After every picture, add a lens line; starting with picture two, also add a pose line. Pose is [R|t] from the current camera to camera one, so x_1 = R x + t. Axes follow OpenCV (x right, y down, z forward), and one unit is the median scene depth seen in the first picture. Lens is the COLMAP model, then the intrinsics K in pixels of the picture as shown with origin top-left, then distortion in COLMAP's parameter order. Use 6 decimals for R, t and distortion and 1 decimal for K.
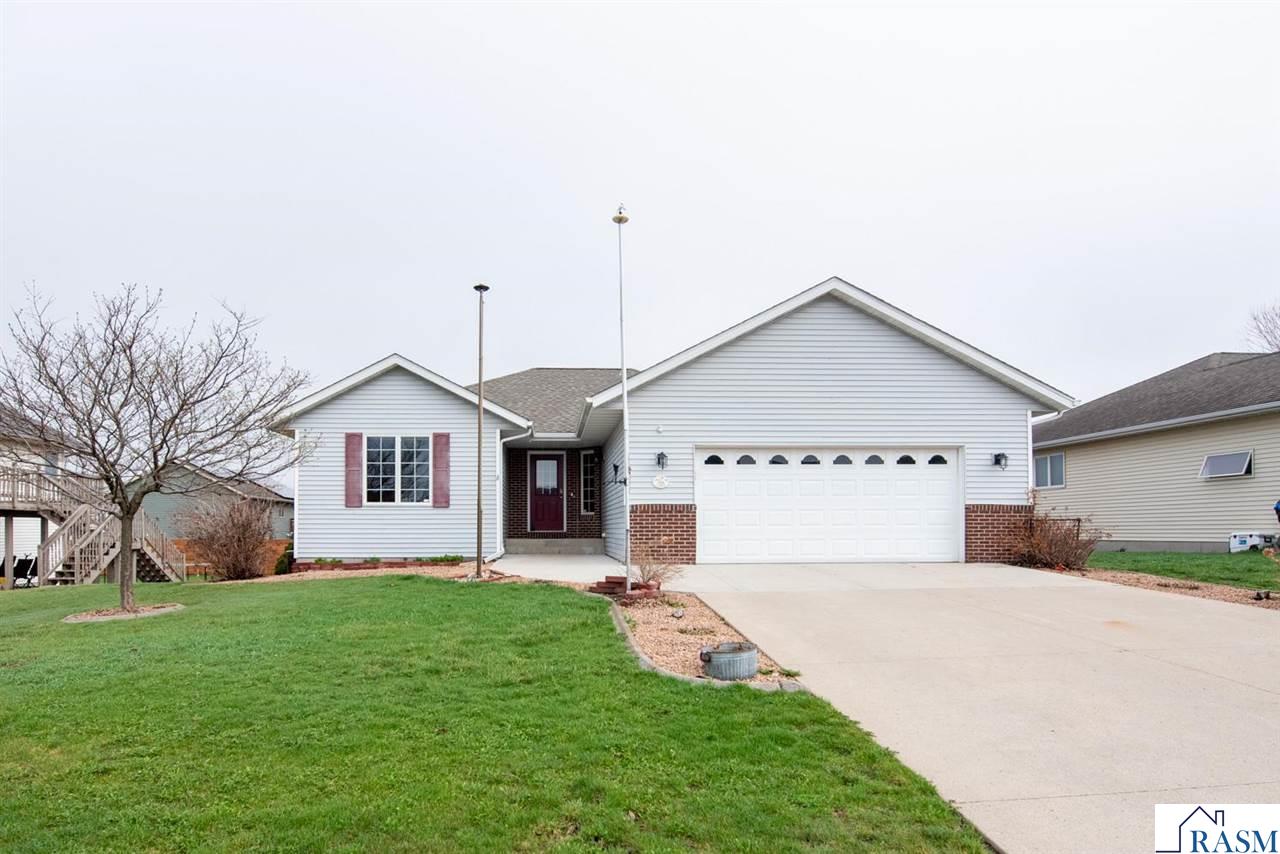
lens RADIAL K [[517.1, 0, 640.5], [0, 517.1, 431.9], [0, 0, 1]] dist [-0.002574, -0.000322]
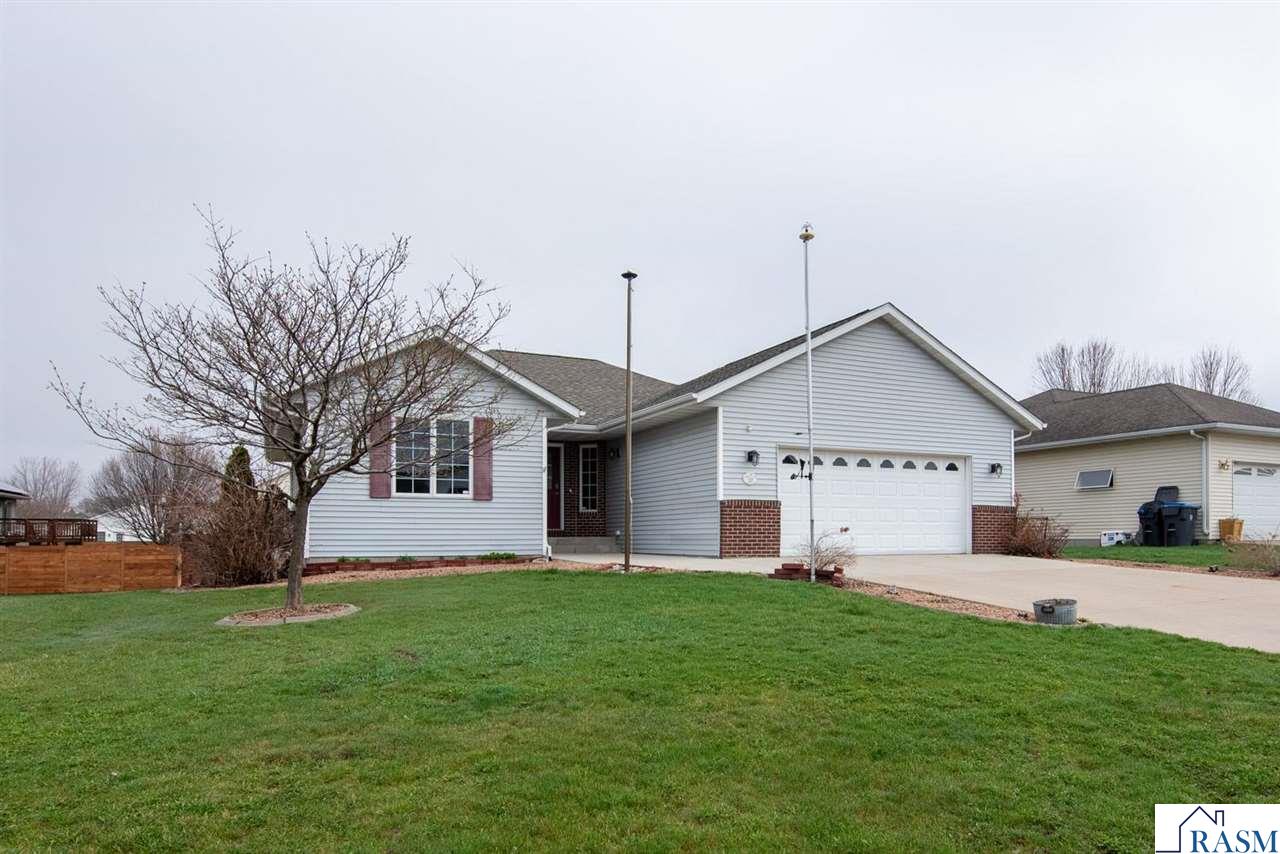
lens RADIAL K [[568.0, 0, 638.0], [0, 568.0, 422.9], [0, 0, 1]] dist [-0.000971, 0.000396]
pose [[0.954843, 0.058299, 0.291336, -0.433328], [-0.055428, 0.998299, -0.018107, 0.014498], [-0.291896, 0.001141, 0.956449, -0.027361]]
